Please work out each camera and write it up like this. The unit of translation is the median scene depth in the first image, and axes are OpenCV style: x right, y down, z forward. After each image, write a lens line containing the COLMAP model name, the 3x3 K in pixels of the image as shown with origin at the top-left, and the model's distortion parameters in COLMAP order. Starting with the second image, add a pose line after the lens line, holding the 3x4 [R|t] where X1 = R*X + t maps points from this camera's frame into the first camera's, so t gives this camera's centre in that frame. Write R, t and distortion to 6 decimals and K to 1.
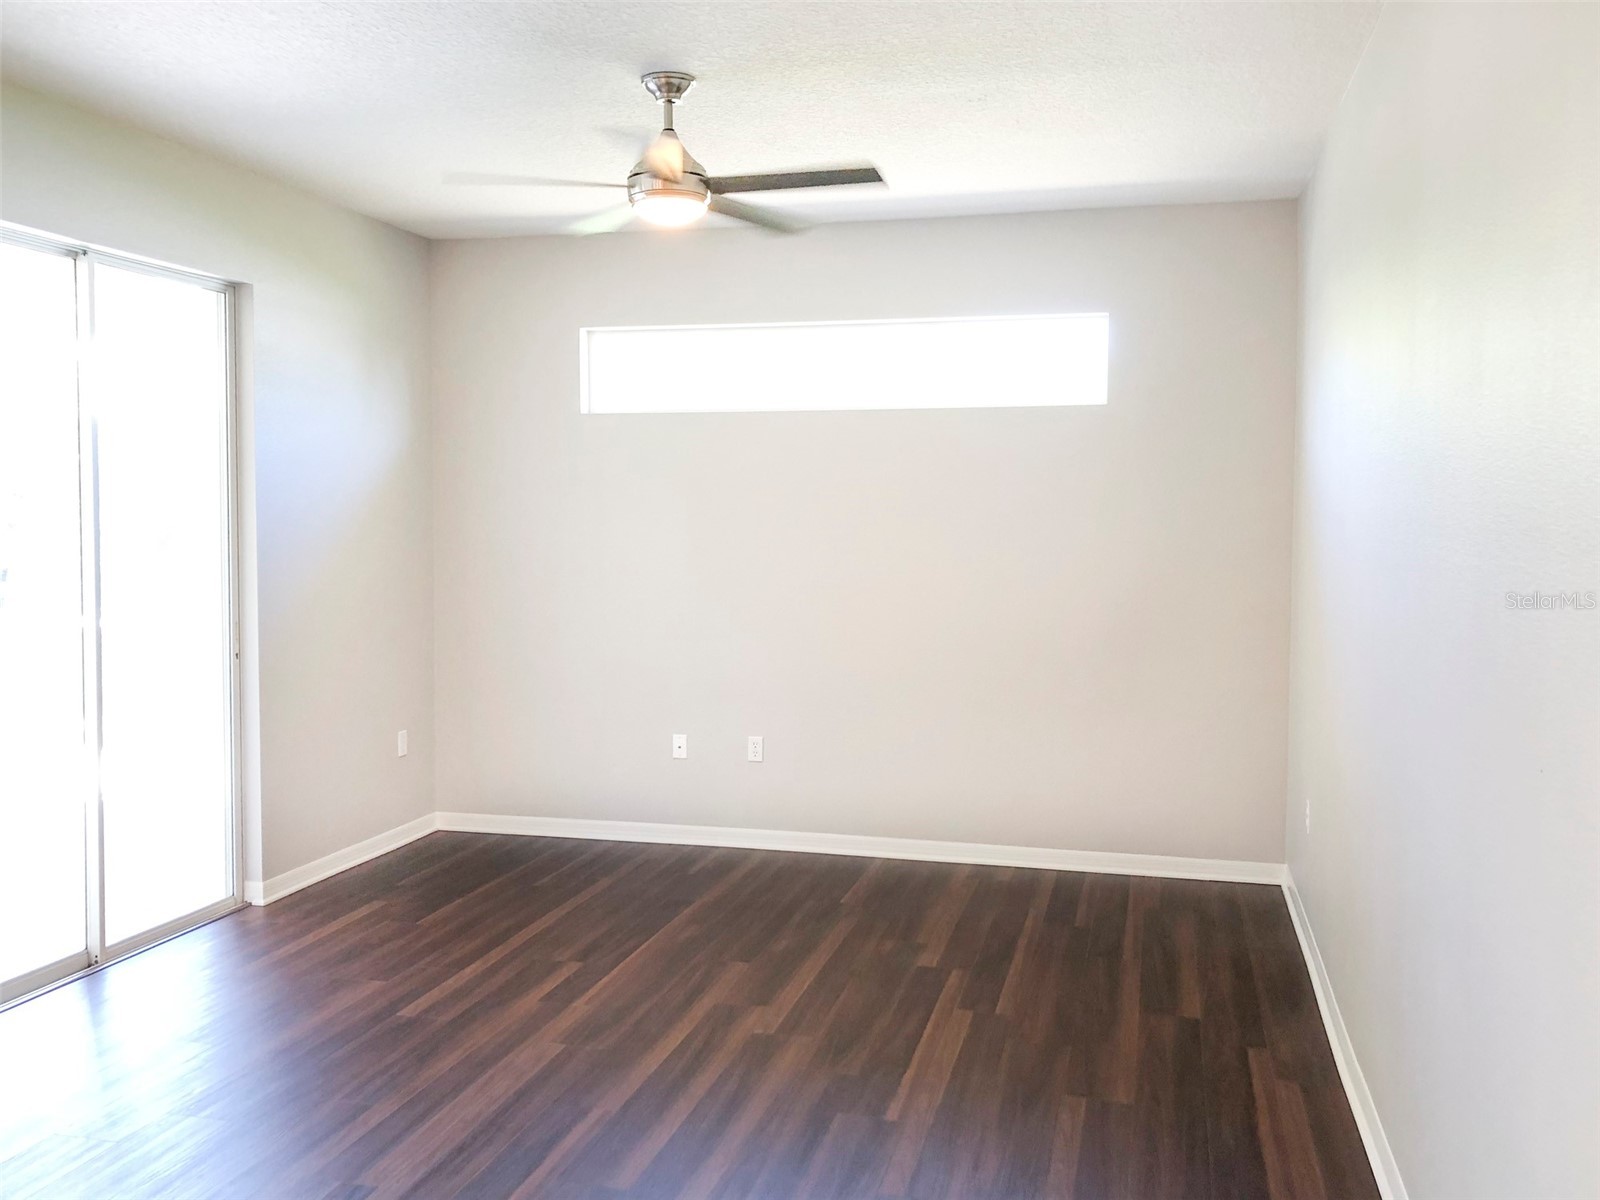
lens RADIAL K [[1315.7, 0, 805.3], [0, 1315.7, 578.0], [0, 0, 1]] dist [0.122152, -0.321734]
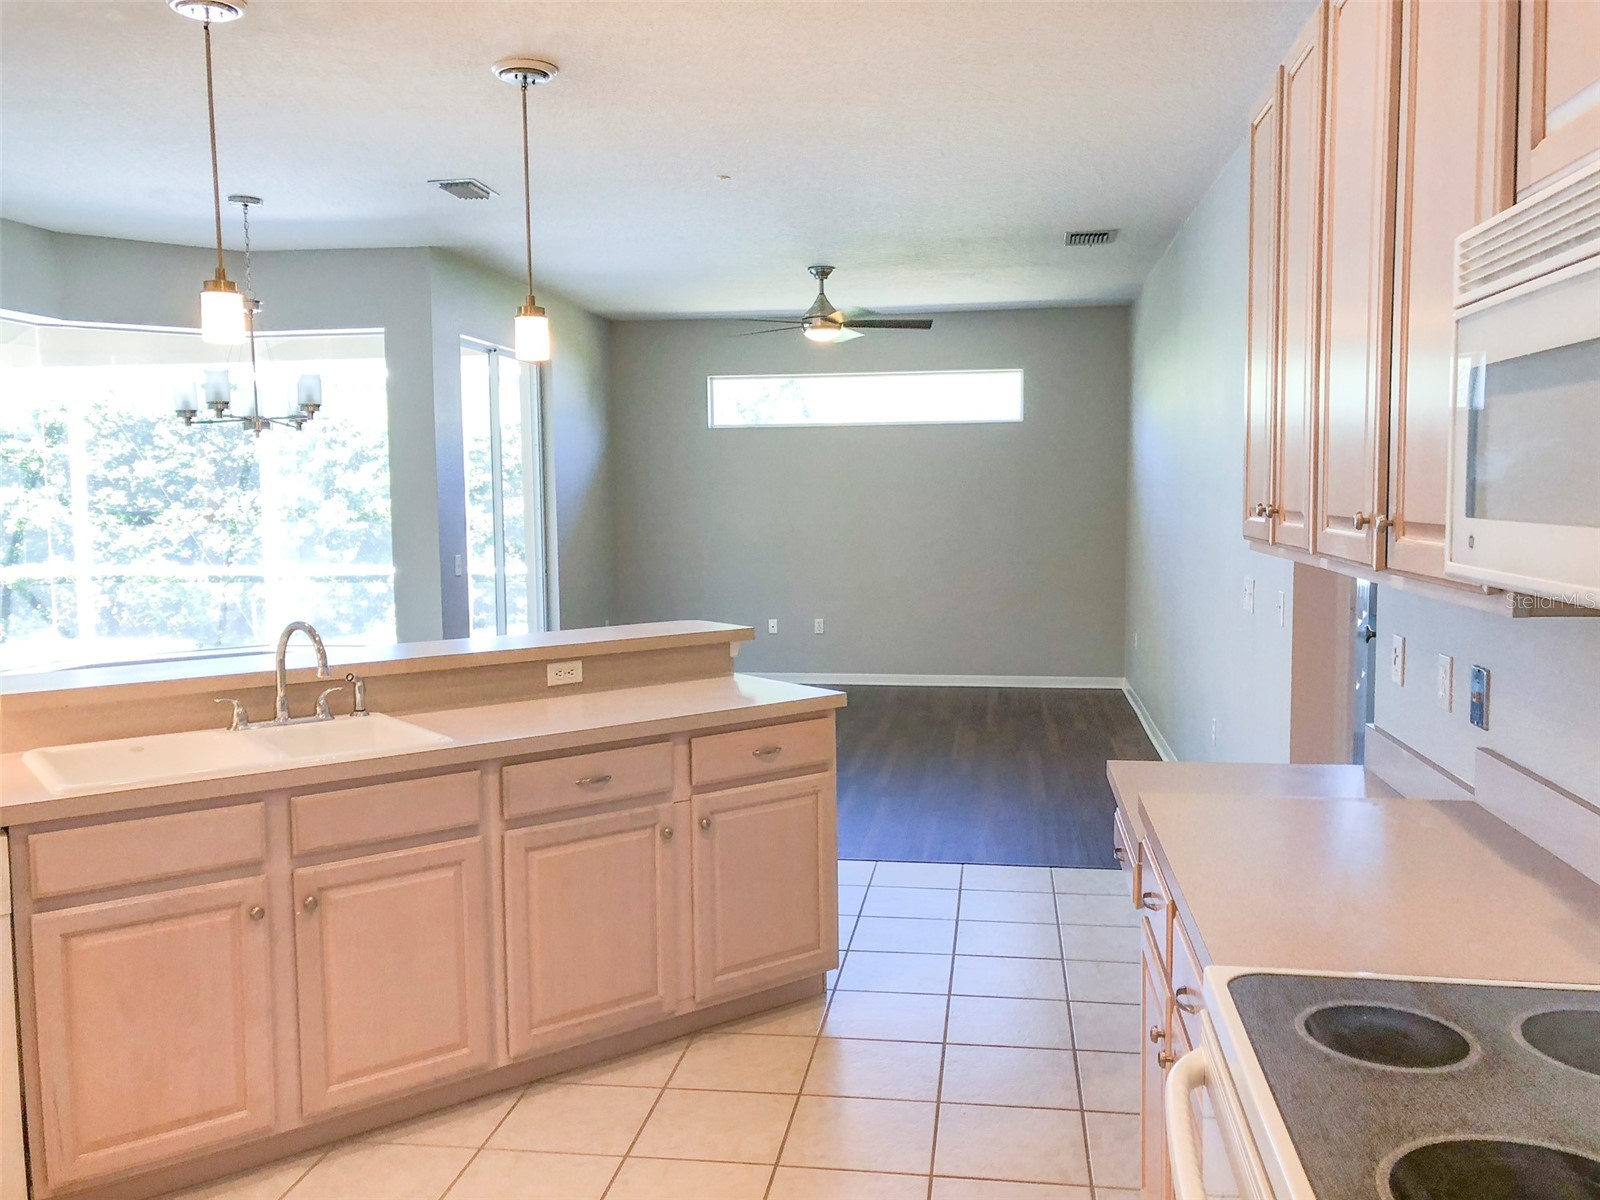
lens RADIAL K [[1287.6, 0, 789.6], [0, 1287.6, 595.9], [0, 0, 1]] dist [0.033831, -0.005904]
pose [[0.994460, -0.024729, 0.102164, -0.263142], [0.021091, 0.999110, 0.036537, 0.032403], [-0.102976, -0.034180, 0.994096, -0.685095]]
